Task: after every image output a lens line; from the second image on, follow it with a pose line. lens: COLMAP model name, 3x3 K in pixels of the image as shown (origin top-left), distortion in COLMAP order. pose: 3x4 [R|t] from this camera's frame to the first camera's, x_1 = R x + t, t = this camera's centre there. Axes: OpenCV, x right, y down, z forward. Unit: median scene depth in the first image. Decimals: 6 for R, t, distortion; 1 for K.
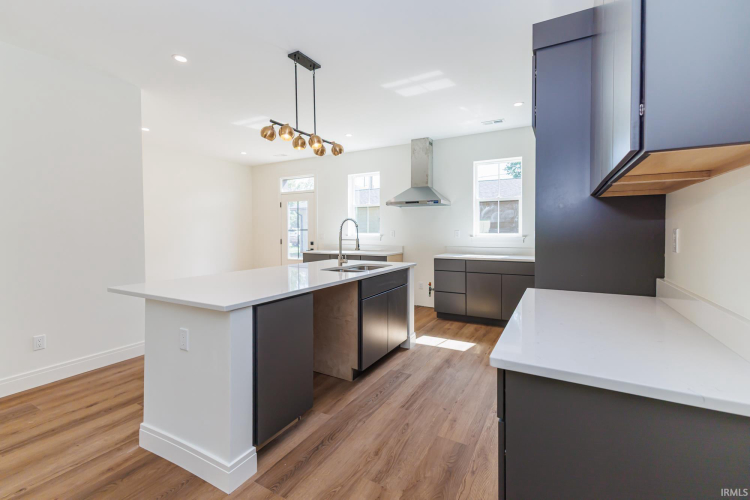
lens RADIAL K [[334.4, 0, 372.4], [0, 334.4, 240.2], [0, 0, 1]] dist [-0.000860, -0.000232]
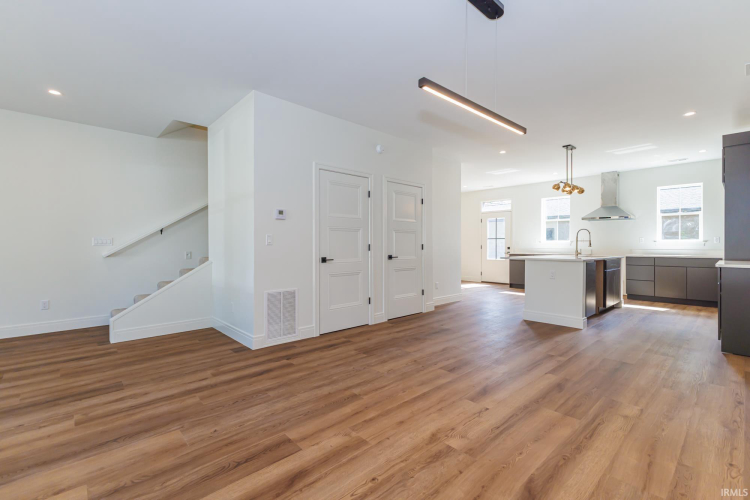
lens RADIAL K [[331.3, 0, 375.0], [0, 331.3, 250.0], [0, 0, 1]] dist [-0.001569, -0.001115]
pose [[0.949316, 0.010224, -0.314156, -0.378892], [-0.013703, 0.999867, -0.008867, 0.051414], [0.314024, 0.012723, 0.949330, -0.664493]]
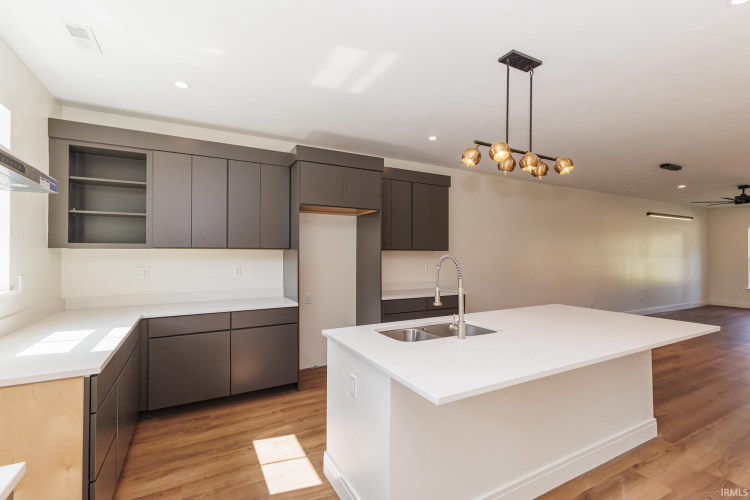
lens RADIAL K [[338.2, 0, 375.0], [0, 338.2, 250.0], [0, 0, 1]] dist [0.002134, -0.000487]
pose [[-0.845946, -0.003038, 0.533259, -0.202554], [0.006987, 0.999835, 0.016779, -0.066750], [-0.533222, 0.017920, -0.845785, 1.107003]]
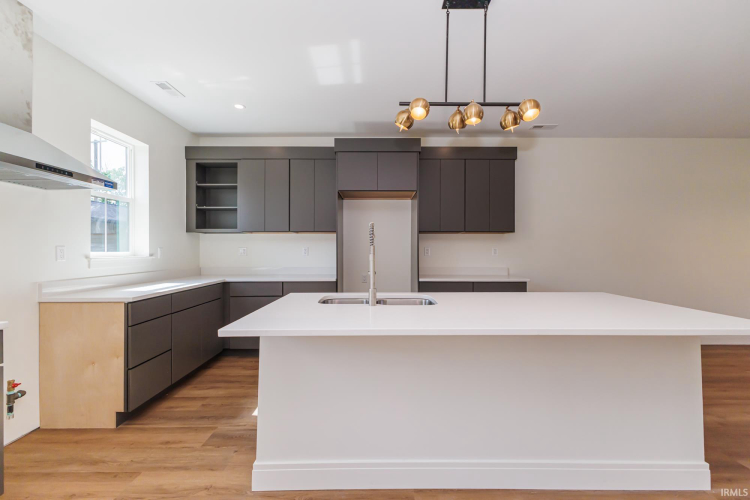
lens RADIAL K [[331.3, 0, 375.0], [0, 331.3, 250.0], [0, 0, 1]] dist [-0.001569, -0.001115]
pose [[-0.486395, -0.010115, 0.873681, -0.412476], [0.017593, 0.999617, 0.021367, -0.028529], [-0.873562, 0.025764, -0.486030, 0.903033]]
